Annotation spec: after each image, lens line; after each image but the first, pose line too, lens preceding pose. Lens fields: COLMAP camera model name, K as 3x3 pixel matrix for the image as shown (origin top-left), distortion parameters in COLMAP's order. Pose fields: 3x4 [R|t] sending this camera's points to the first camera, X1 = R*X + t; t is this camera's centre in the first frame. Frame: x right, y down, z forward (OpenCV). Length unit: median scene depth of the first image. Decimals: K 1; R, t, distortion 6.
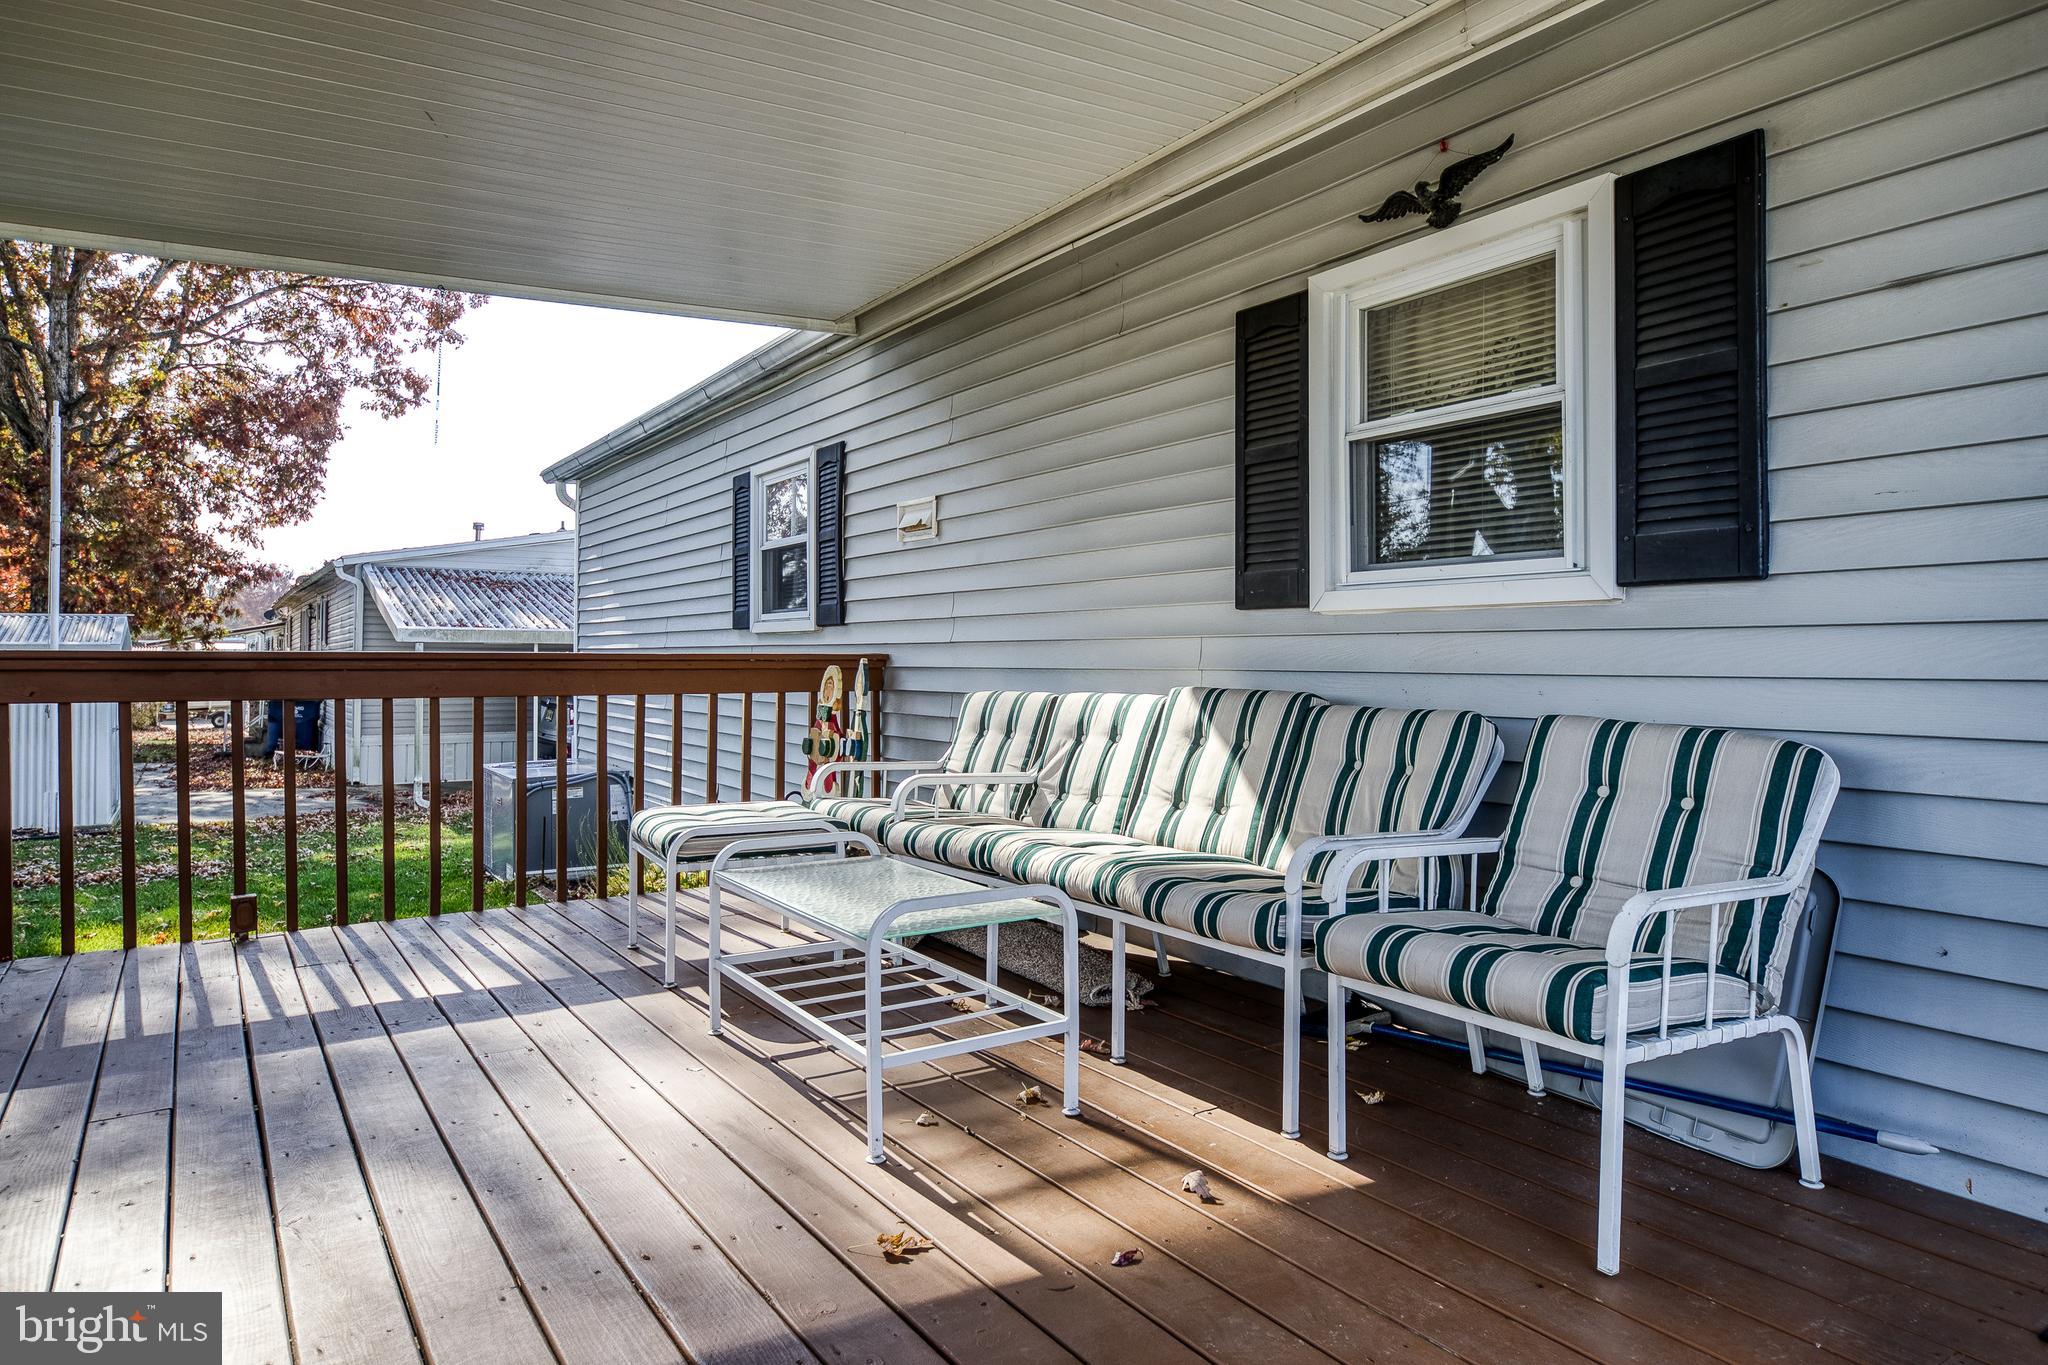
lens RADIAL K [[1261.7, 0, 1025.5], [0, 1261.7, 626.2], [0, 0, 1]] dist [-0.002511, 0.042287]
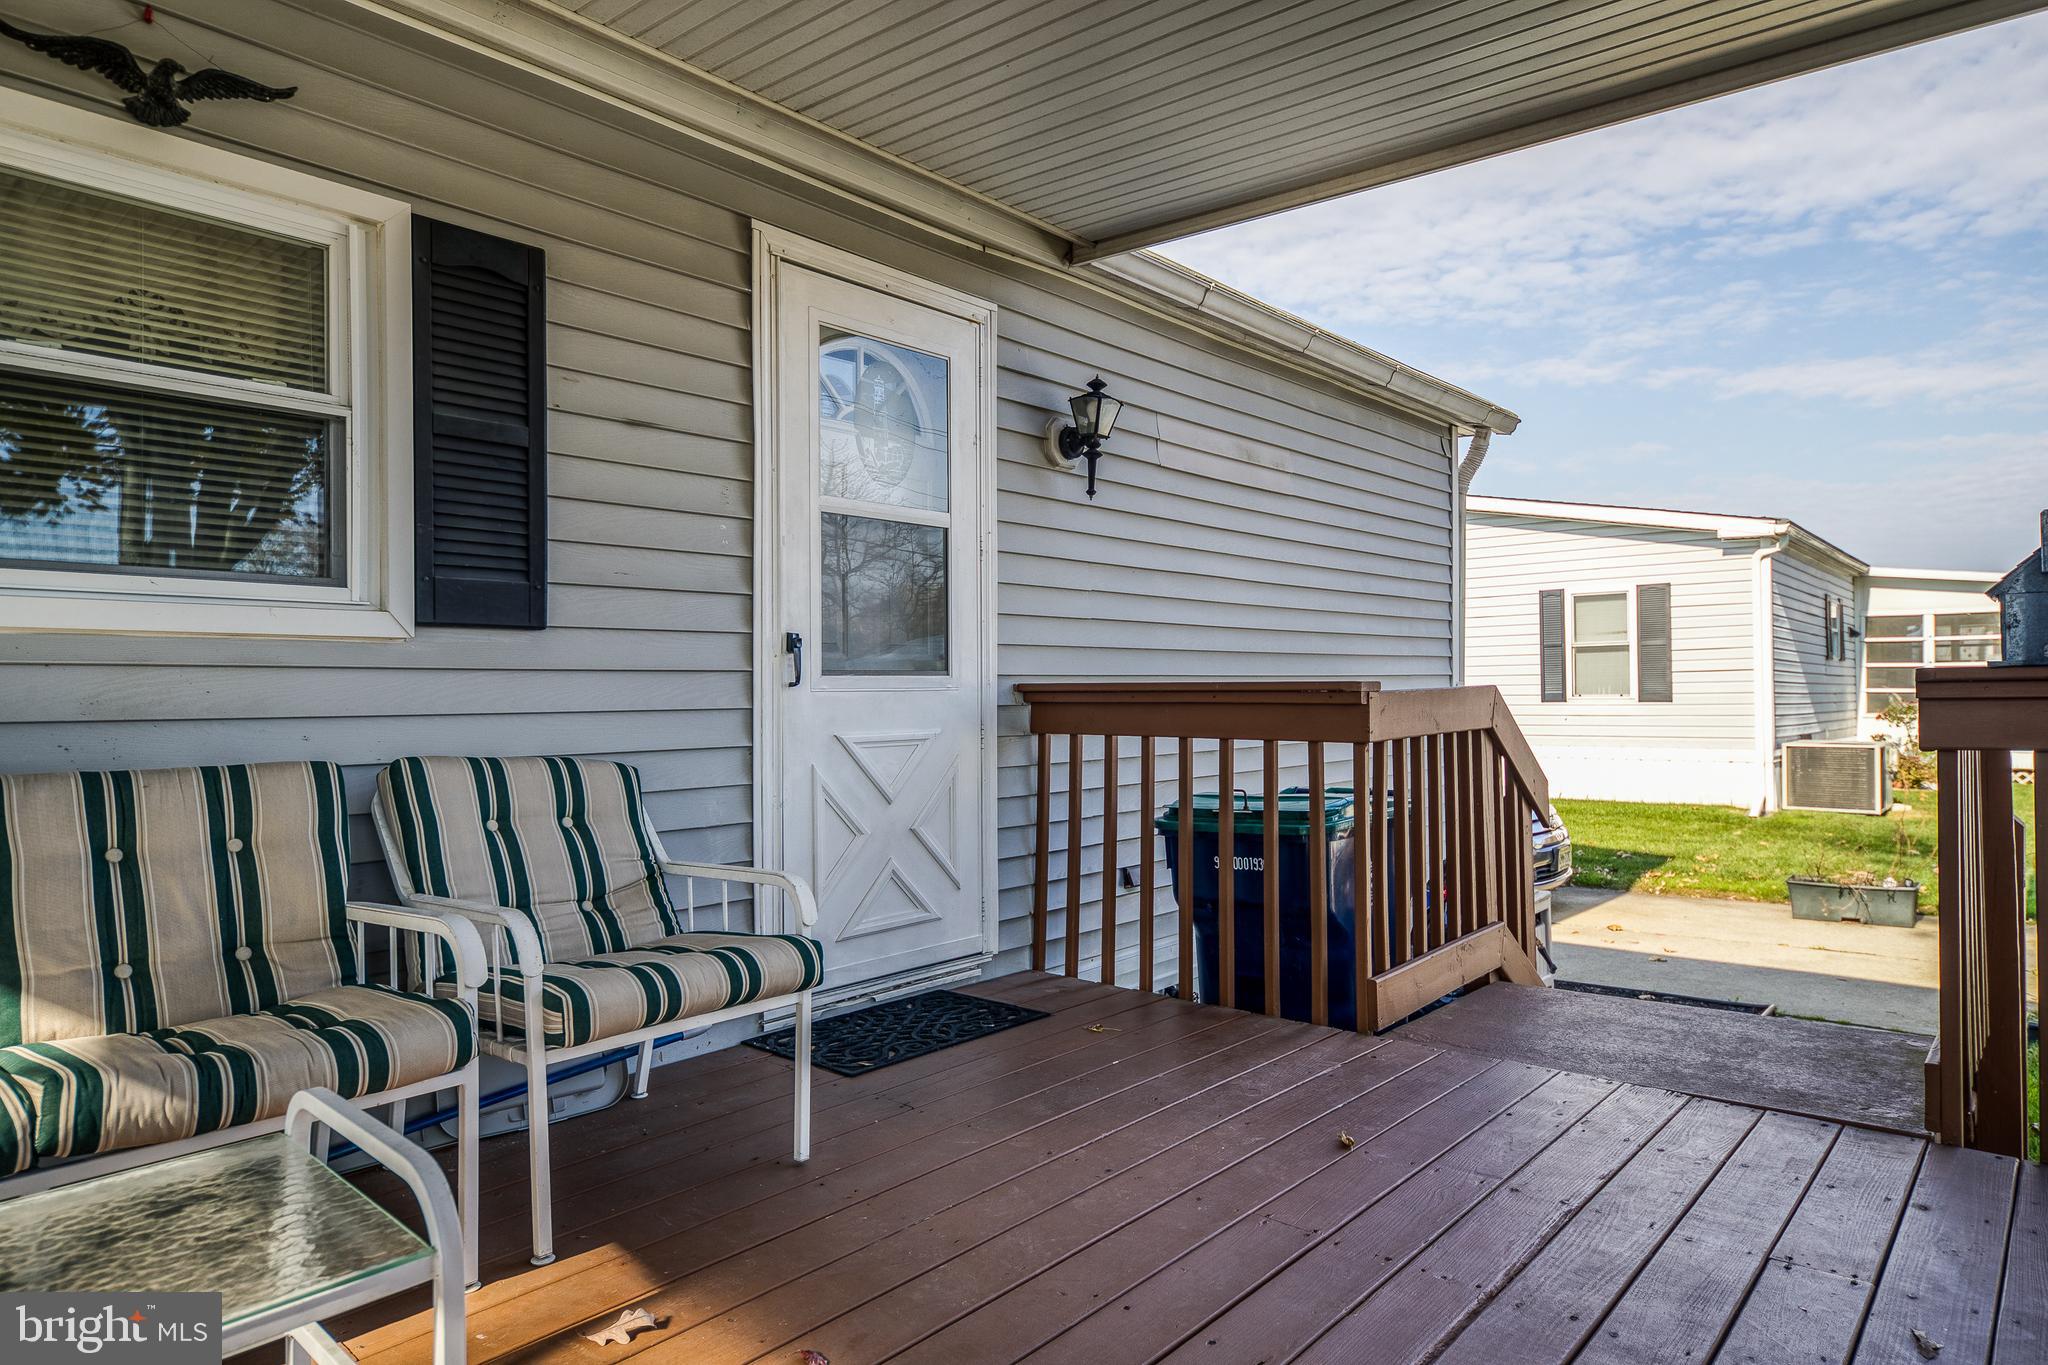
lens RADIAL K [[1242.8, 0, 1024.0], [0, 1242.8, 682.5], [0, 0, 1]] dist [0.004189, 0.002748]
pose [[-0.274716, 0.003651, 0.961518, -0.586494], [-0.019310, 0.999770, -0.009313, 0.012508], [-0.961331, -0.021125, -0.274583, 0.787104]]
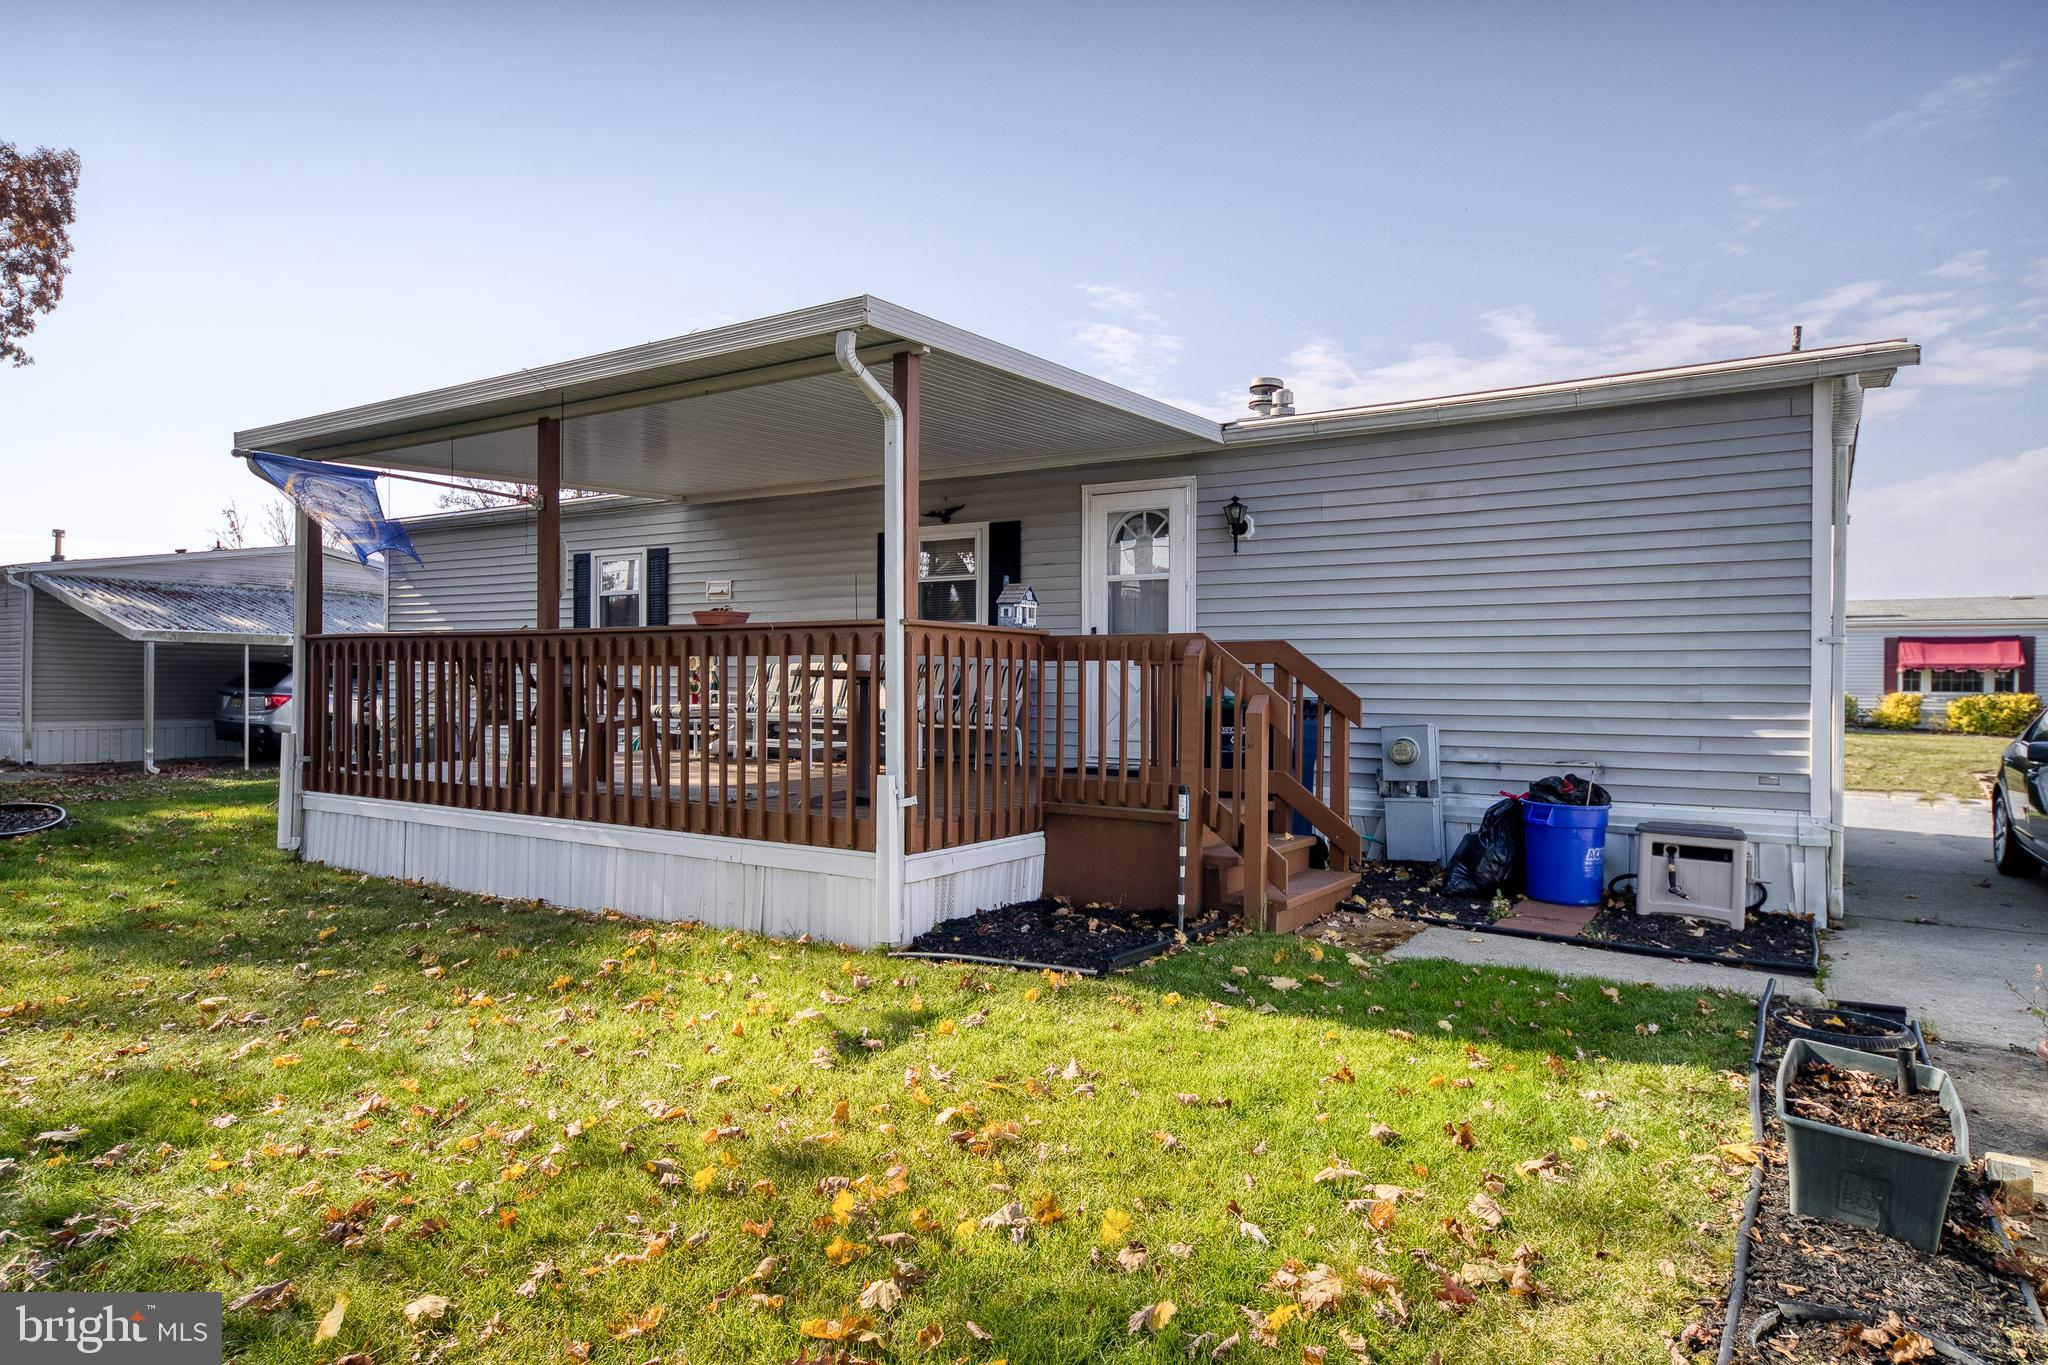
lens RADIAL K [[1170.9, 0, 1024.0], [0, 1170.9, 682.5], [0, 0, 1]] dist [0.016152, 0.000108]
pose [[0.913085, -0.002311, 0.407763, -0.873423], [-0.013382, 0.999275, 0.035629, 0.001210], [-0.407550, -0.037989, 0.912392, -2.267213]]
